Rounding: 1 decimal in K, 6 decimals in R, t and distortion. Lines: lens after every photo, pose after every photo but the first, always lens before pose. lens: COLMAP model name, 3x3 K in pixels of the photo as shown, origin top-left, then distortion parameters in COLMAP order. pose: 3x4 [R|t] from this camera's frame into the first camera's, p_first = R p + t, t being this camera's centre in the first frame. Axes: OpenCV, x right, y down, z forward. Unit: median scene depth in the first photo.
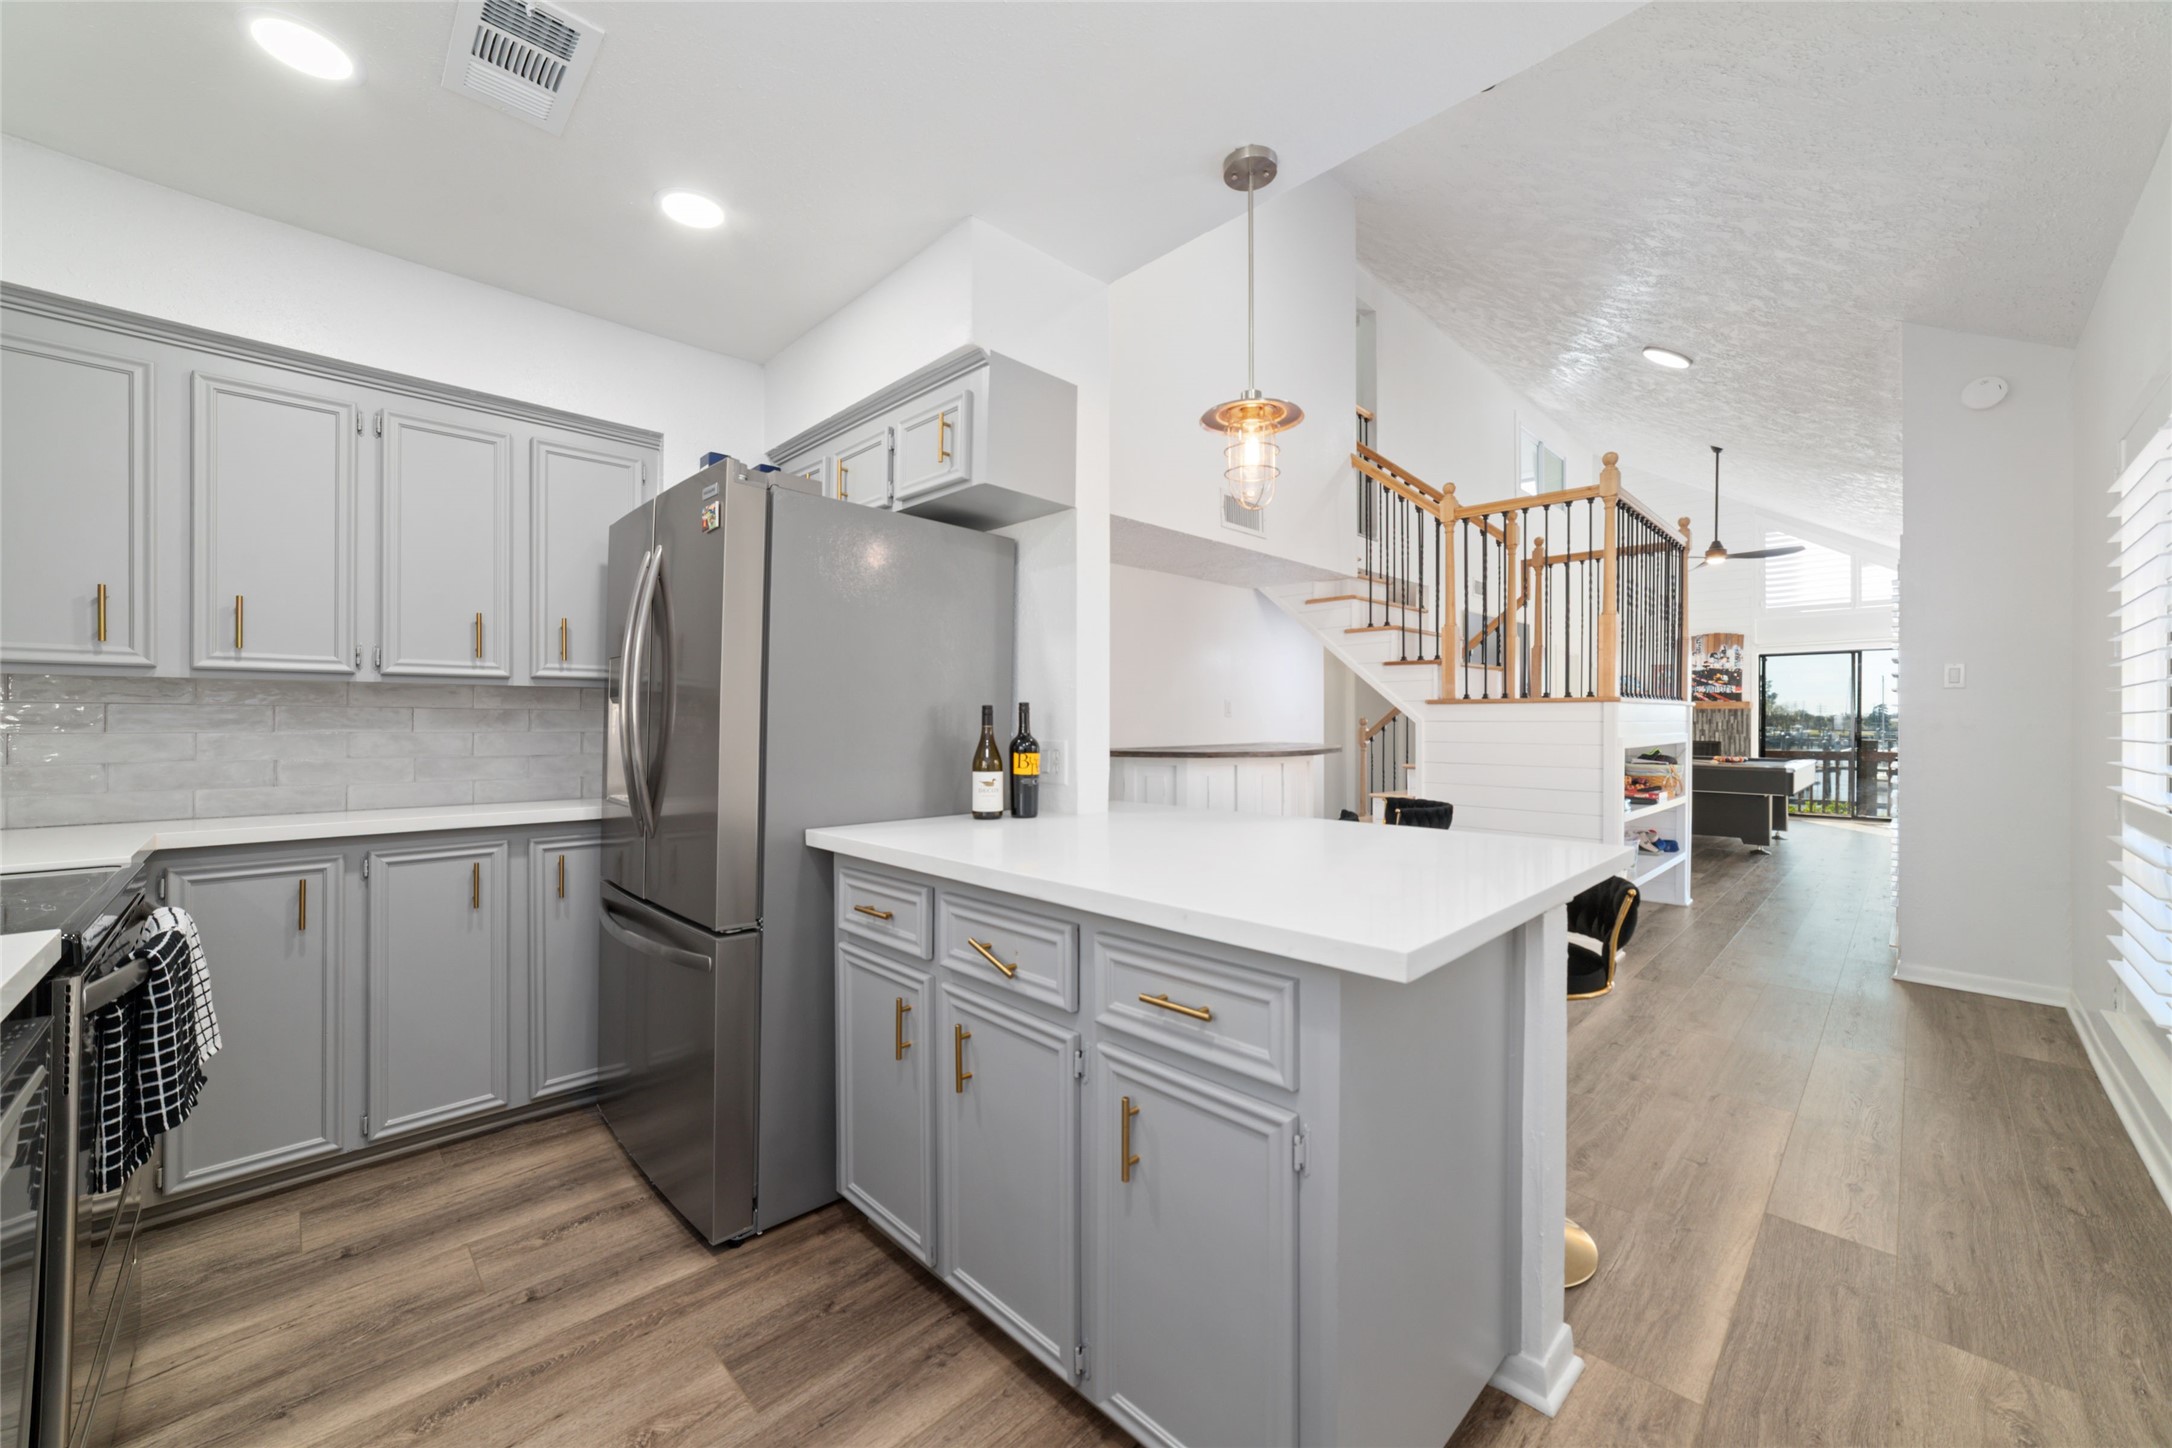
lens RADIAL K [[831.4, 0, 1087.4], [0, 831.4, 713.1], [0, 0, 1]] dist [-0.015141, 0.005223]
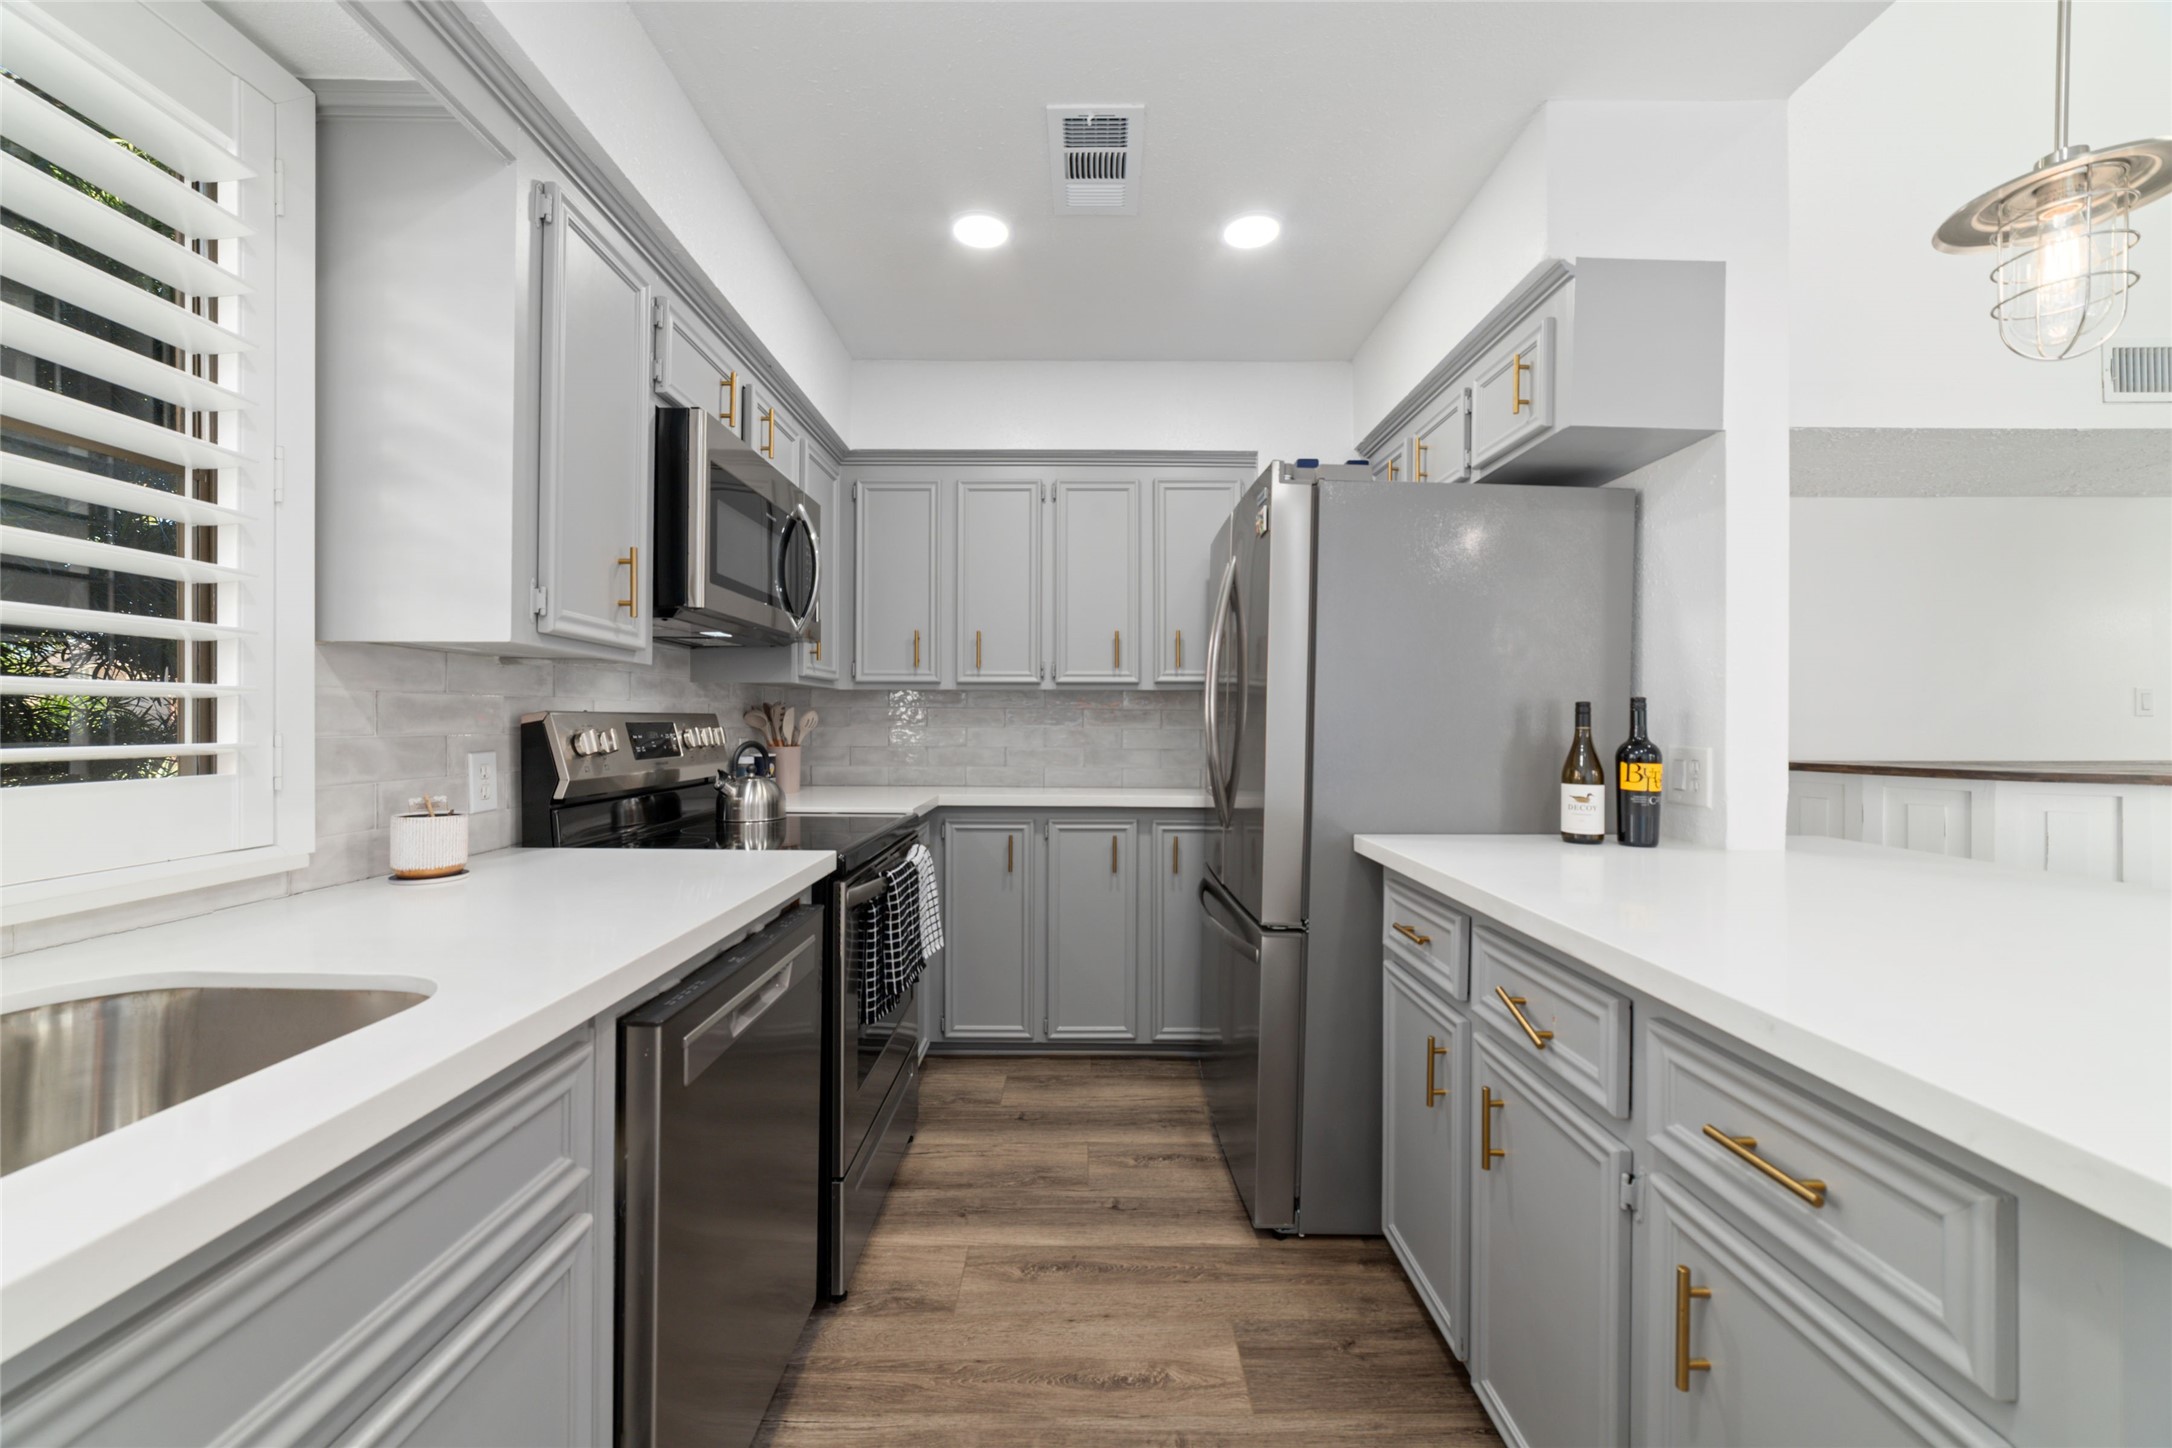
lens RADIAL K [[831.4, 0, 1070.5], [0, 831.4, 716.5], [0, 0, 1]] dist [-0.015141, 0.005223]
pose [[0.712646, 0.000241, -0.701523, 0.102094], [0.002974, 0.999990, 0.003365, 0.000495], [0.701517, -0.004484, 0.712639, 0.096523]]
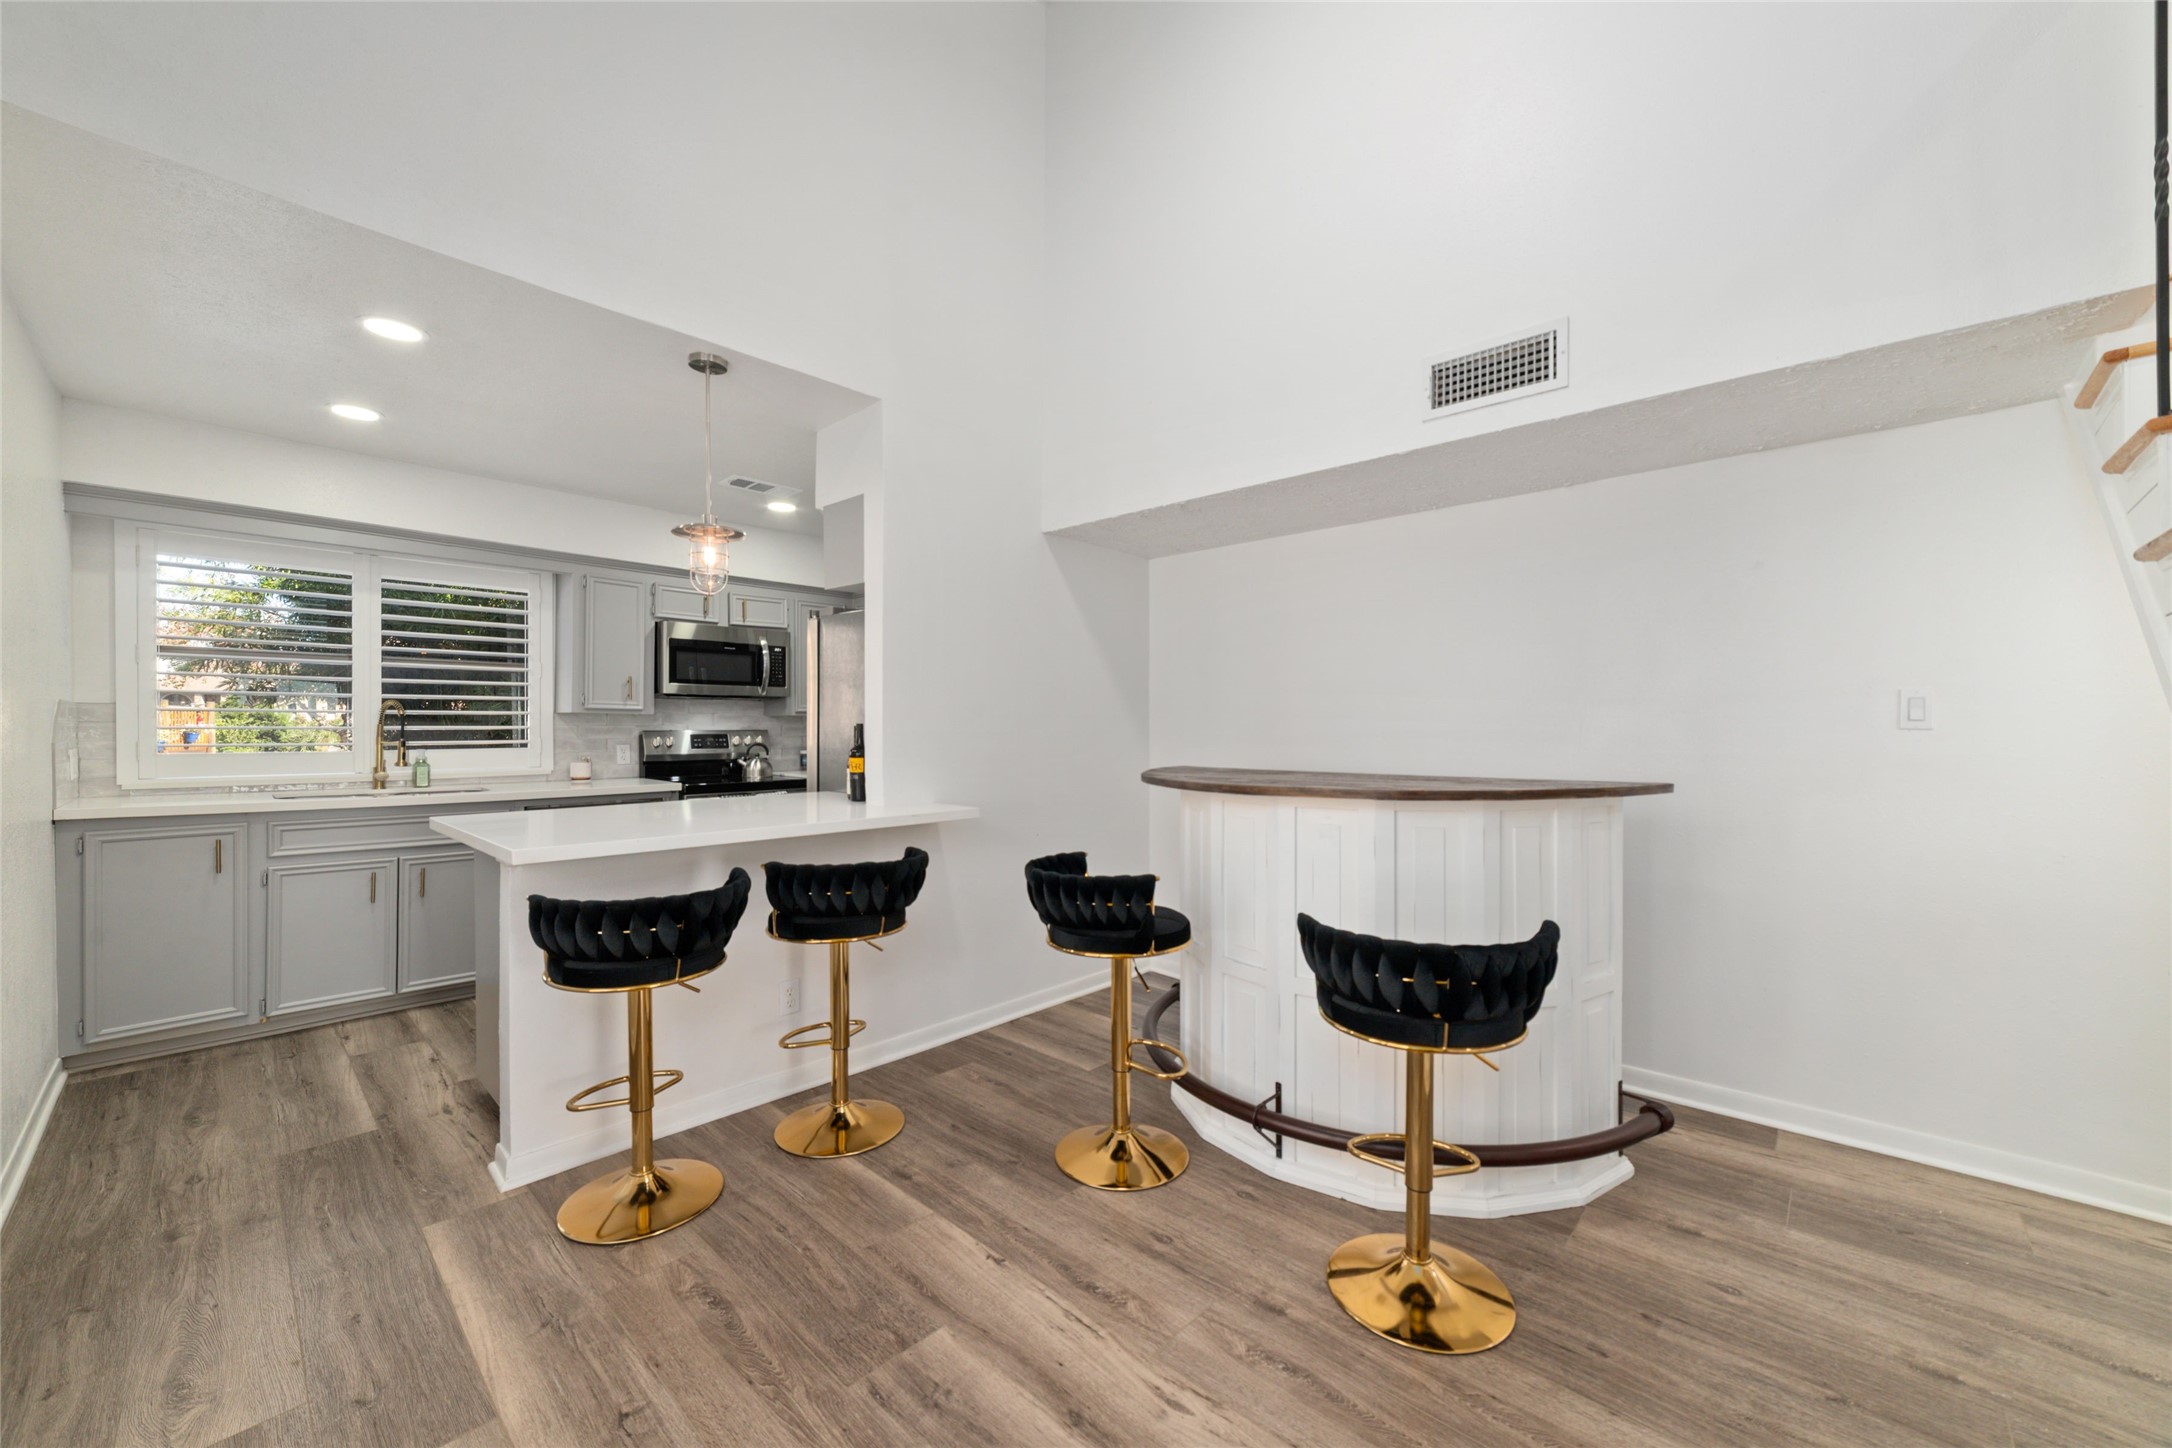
lens RADIAL K [[831.4, 0, 1097.5], [0, 831.4, 730.0], [0, 0, 1]] dist [-0.015141, 0.005223]
pose [[0.041038, 0.007574, -0.999129, 1.736867], [0.010768, 0.999910, 0.008022, -0.011510], [0.999100, -0.011088, 0.040953, 1.665460]]
